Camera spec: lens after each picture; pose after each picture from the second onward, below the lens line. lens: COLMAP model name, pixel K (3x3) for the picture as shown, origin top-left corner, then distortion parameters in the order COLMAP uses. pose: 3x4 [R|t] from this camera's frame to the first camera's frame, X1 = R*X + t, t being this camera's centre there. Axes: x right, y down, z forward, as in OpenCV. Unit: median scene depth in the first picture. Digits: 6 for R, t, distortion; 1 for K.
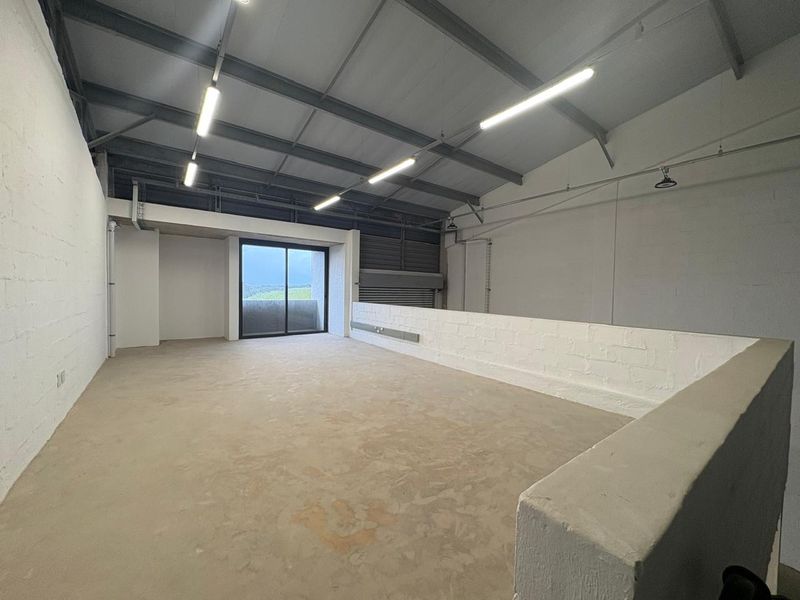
lens RADIAL K [[338.8, 0, 399.8], [0, 338.8, 295.9], [0, 0, 1]] dist [-0.001353, -0.000166]
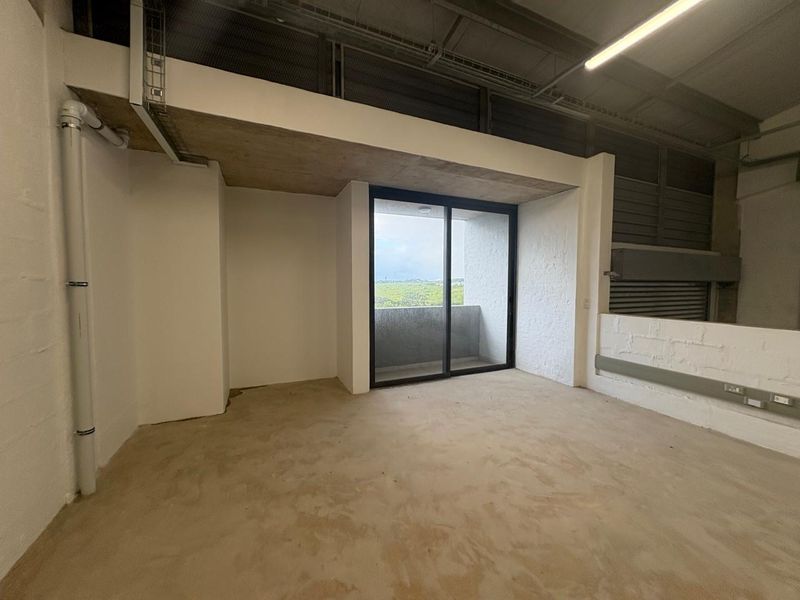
lens RADIAL K [[363.3, 0, 399.9], [0, 363.3, 299.5], [0, 0, 1]] dist [-0.000019, -0.000290]
pose [[0.974009, -0.007675, -0.226380, -0.291105], [0.013057, 0.999666, 0.022285, -0.015539], [0.226134, -0.024662, 0.973784, 0.462537]]
